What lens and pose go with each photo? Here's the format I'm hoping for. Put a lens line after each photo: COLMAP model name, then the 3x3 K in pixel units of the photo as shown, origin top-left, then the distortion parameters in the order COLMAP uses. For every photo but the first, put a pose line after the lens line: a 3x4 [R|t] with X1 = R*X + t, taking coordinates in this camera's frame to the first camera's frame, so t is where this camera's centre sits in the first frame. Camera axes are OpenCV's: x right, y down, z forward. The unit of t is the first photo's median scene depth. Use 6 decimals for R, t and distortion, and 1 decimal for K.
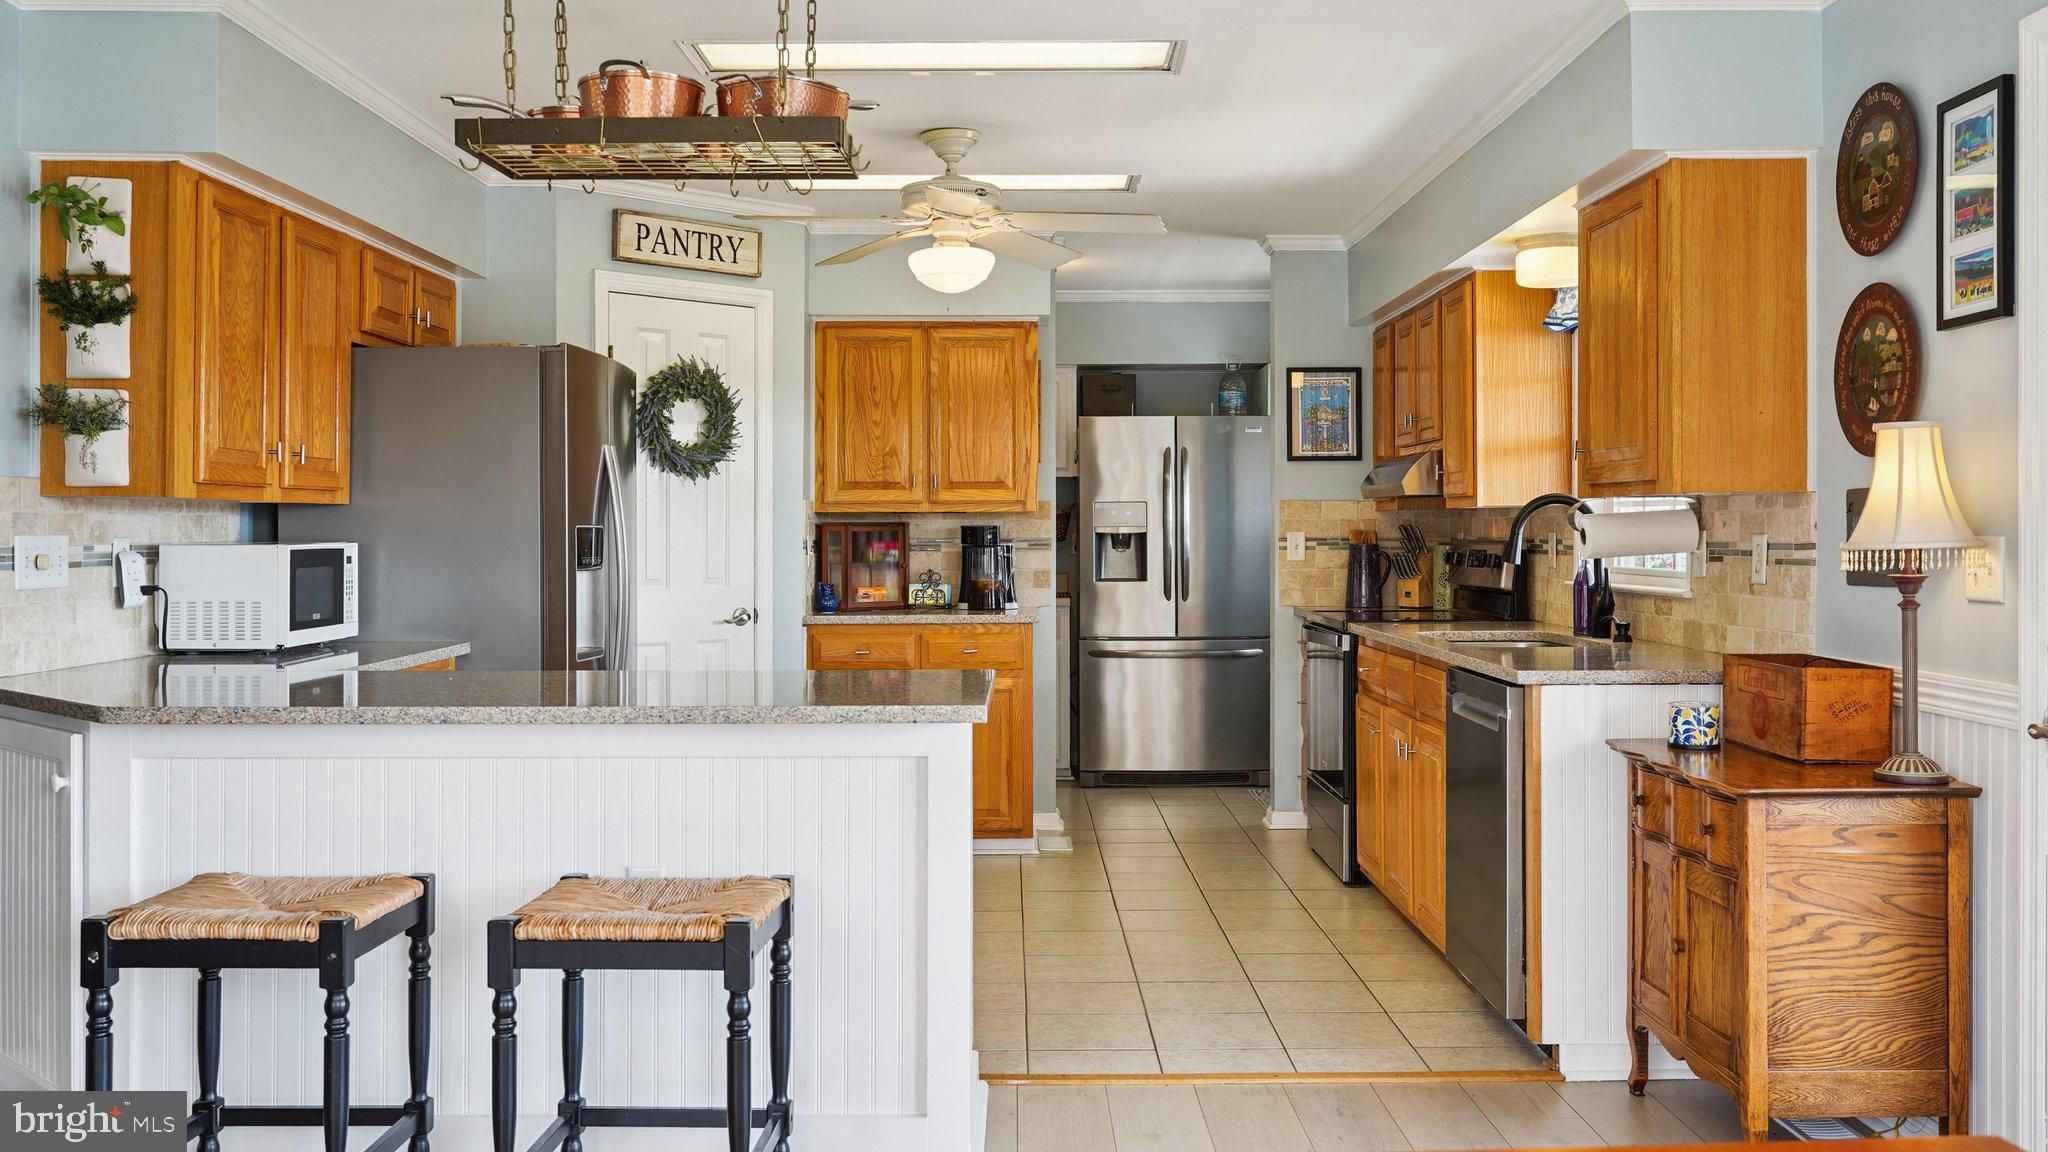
lens RADIAL K [[1757.6, 0, 1019.2], [0, 1757.6, 589.4], [0, 0, 1]] dist [-0.002636, 0.002122]
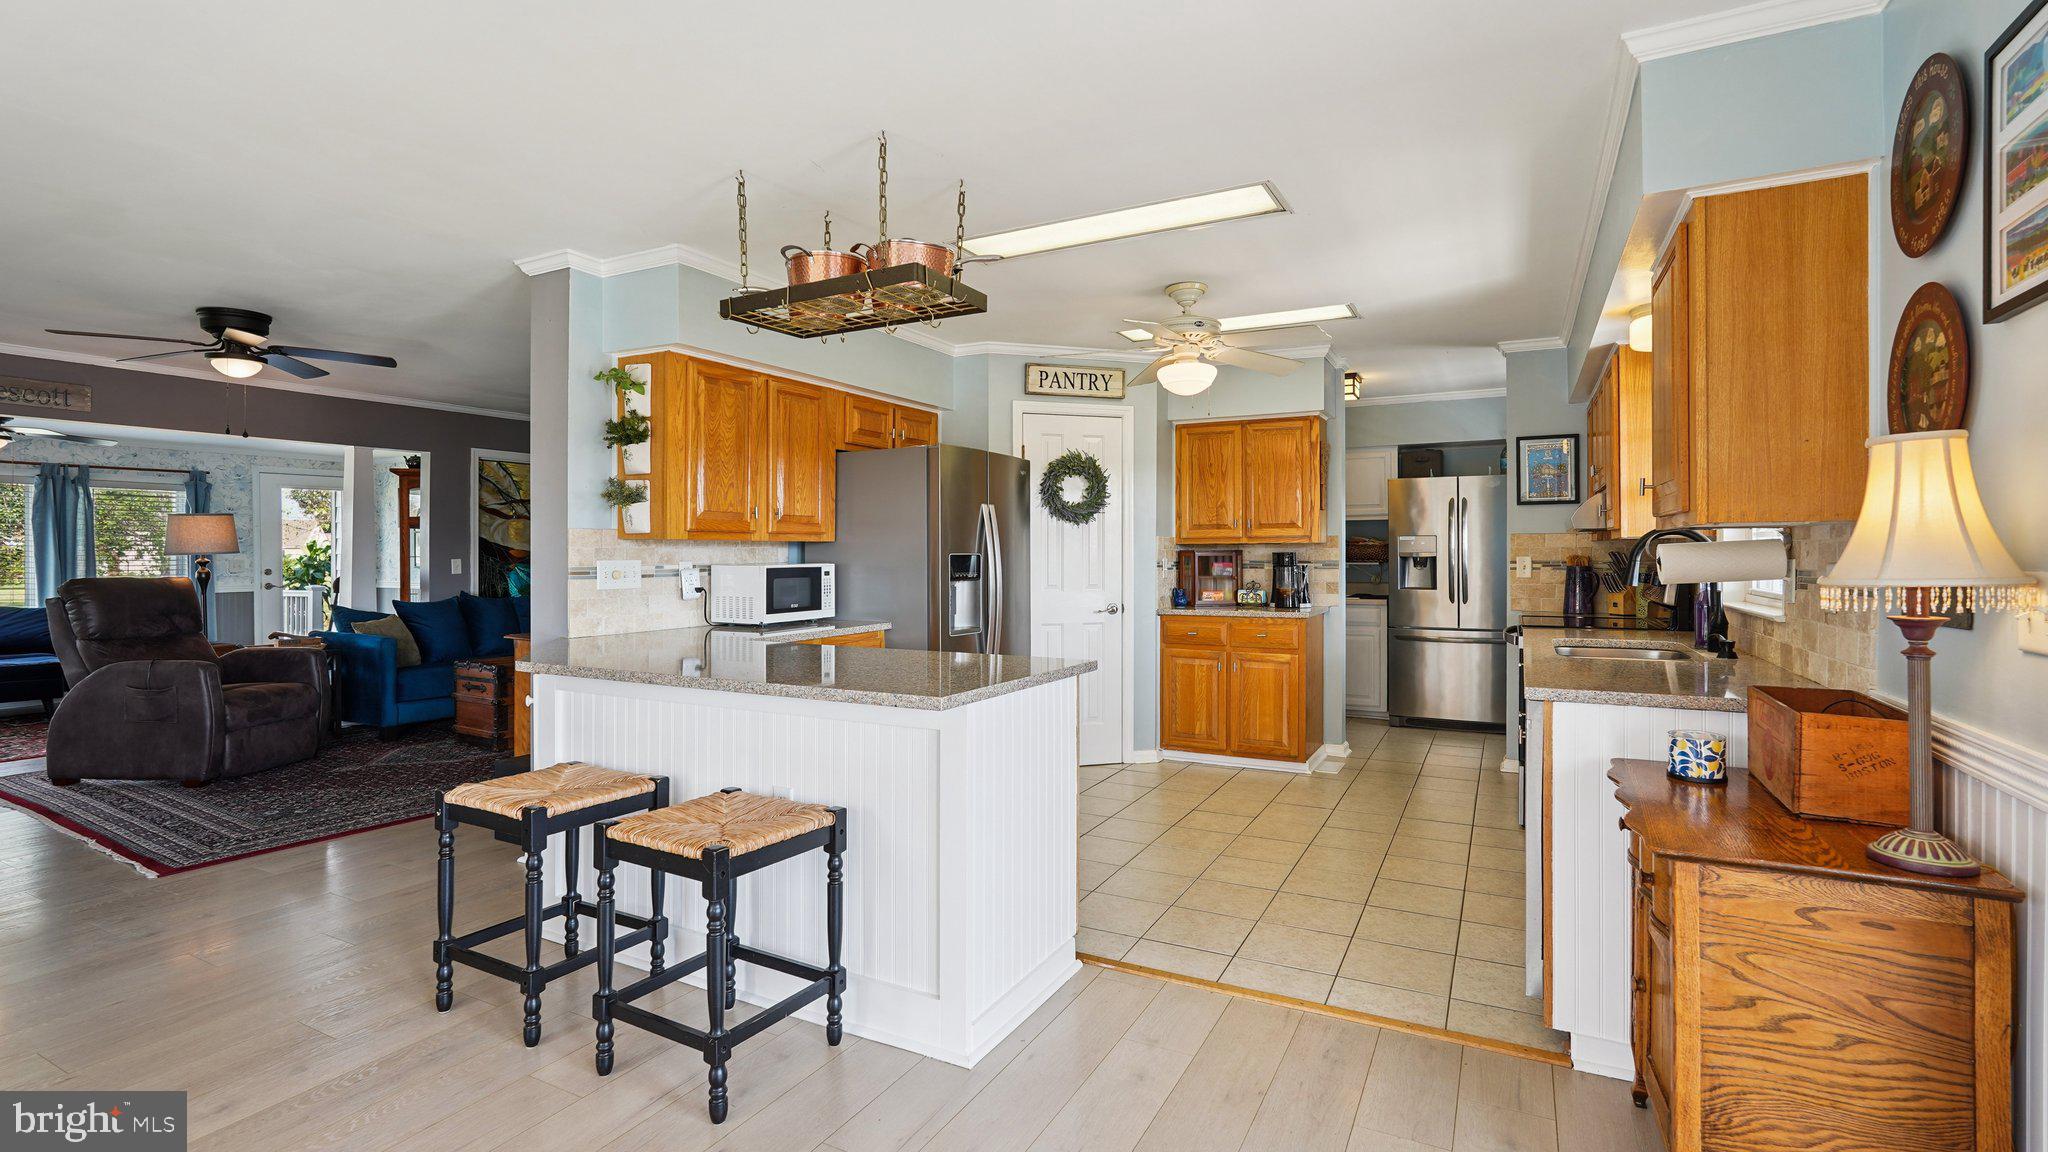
lens RADIAL K [[924.2, 0, 1024.0], [0, 924.2, 576.0], [0, 0, 1]] dist [-0.022568, 0.010224]
pose [[0.883584, 0.011085, -0.468141, 0.257675], [-0.014940, 0.999878, -0.004523, -0.015089], [0.468034, 0.010990, 0.883642, 0.322325]]
